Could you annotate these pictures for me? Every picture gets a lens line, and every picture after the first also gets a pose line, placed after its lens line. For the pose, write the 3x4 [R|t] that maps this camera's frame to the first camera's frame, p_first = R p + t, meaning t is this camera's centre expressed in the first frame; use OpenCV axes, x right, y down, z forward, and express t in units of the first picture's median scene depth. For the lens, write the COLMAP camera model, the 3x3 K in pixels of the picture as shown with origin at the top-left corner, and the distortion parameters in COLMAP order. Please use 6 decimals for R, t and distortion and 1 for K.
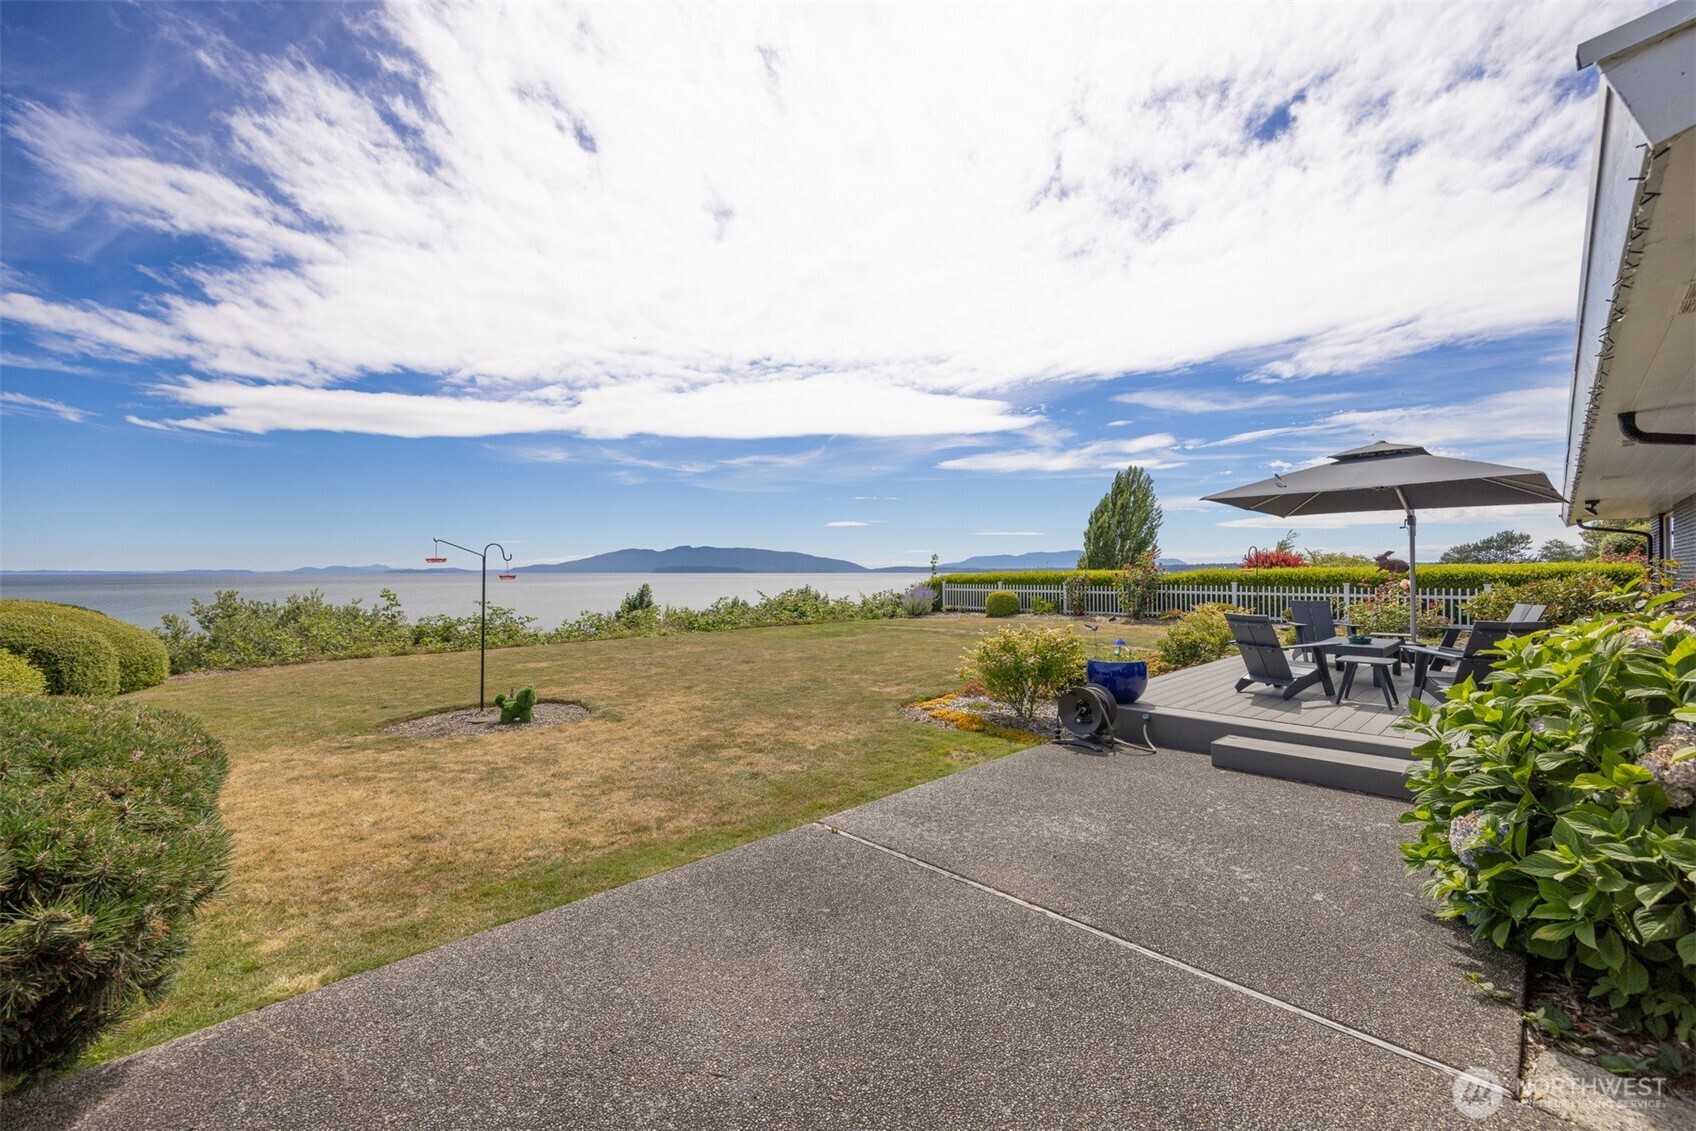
lens RADIAL K [[678.8, 0, 840.7], [0, 678.8, 566.1], [0, 0, 1]] dist [0.003453, -0.000470]
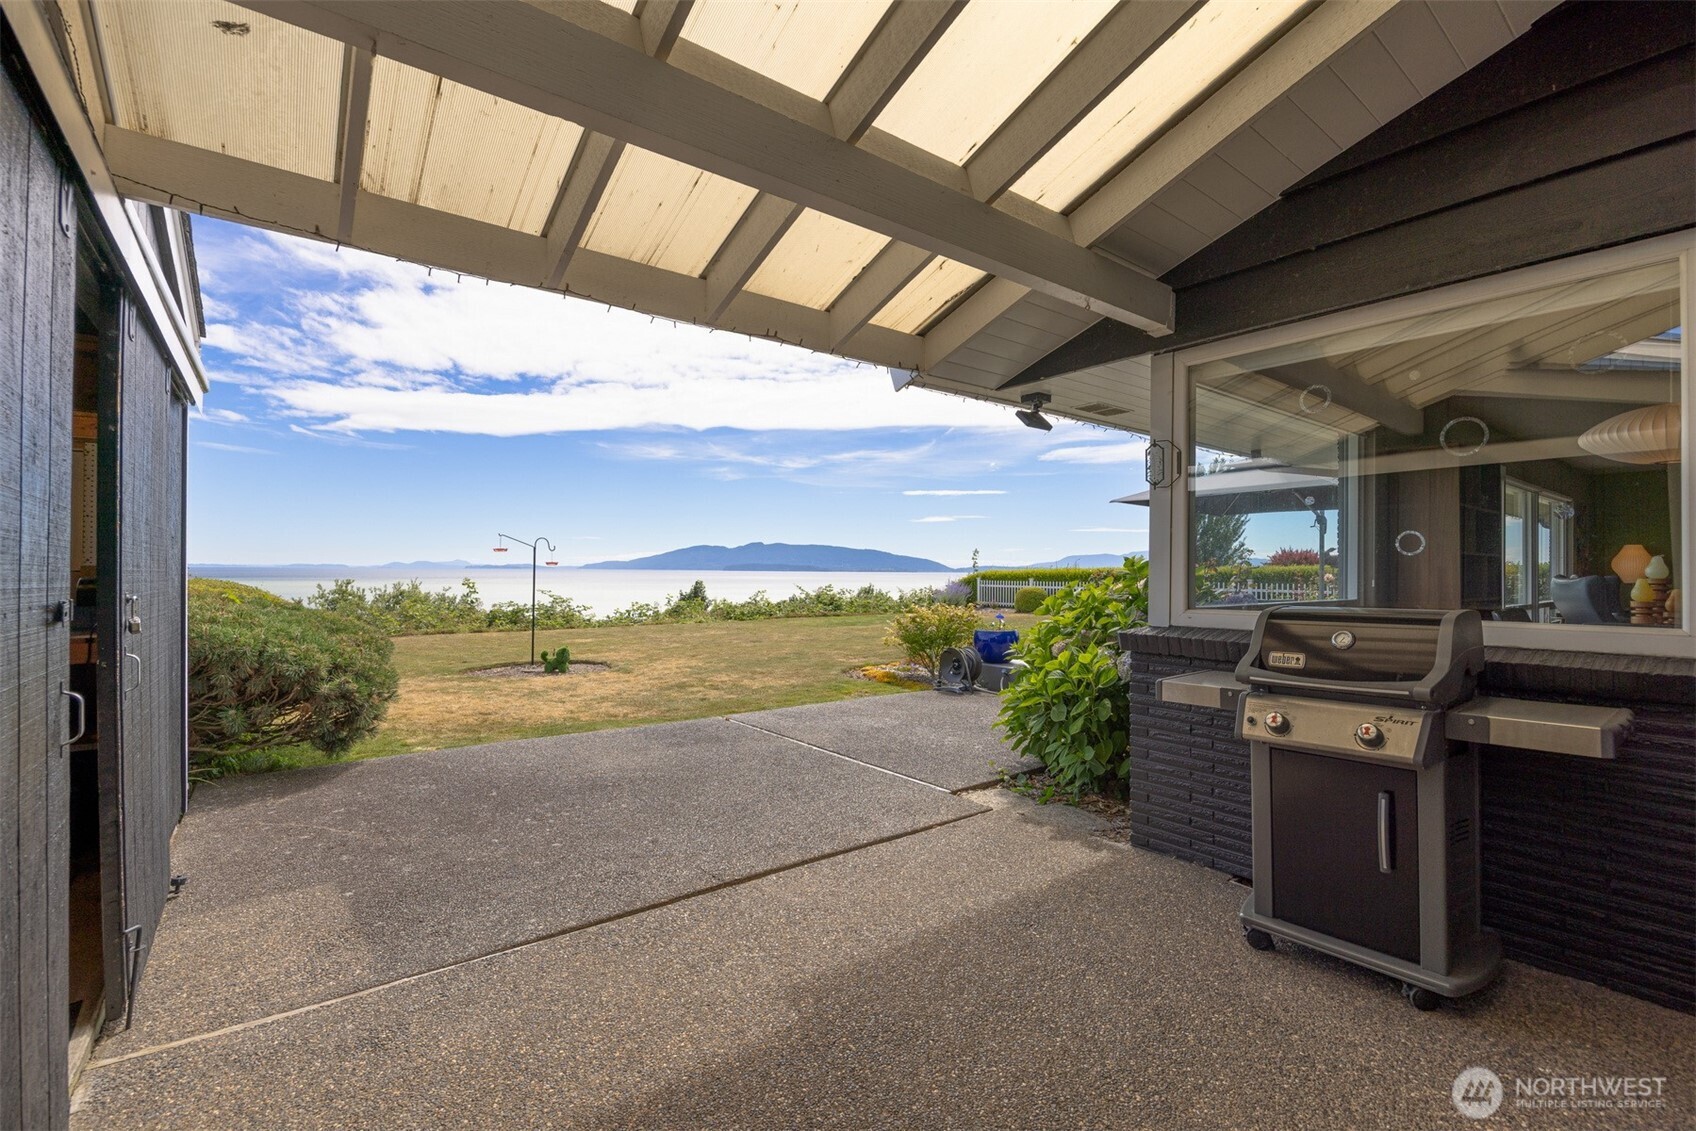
lens RADIAL K [[741.1, 0, 842.3], [0, 741.1, 572.5], [0, 0, 1]] dist [0.000008, 0.000249]
pose [[0.992774, 0.006649, -0.119815, 0.128160], [-0.005492, 0.999935, 0.009981, 0.007497], [0.119874, -0.009251, 0.992746, -0.190405]]
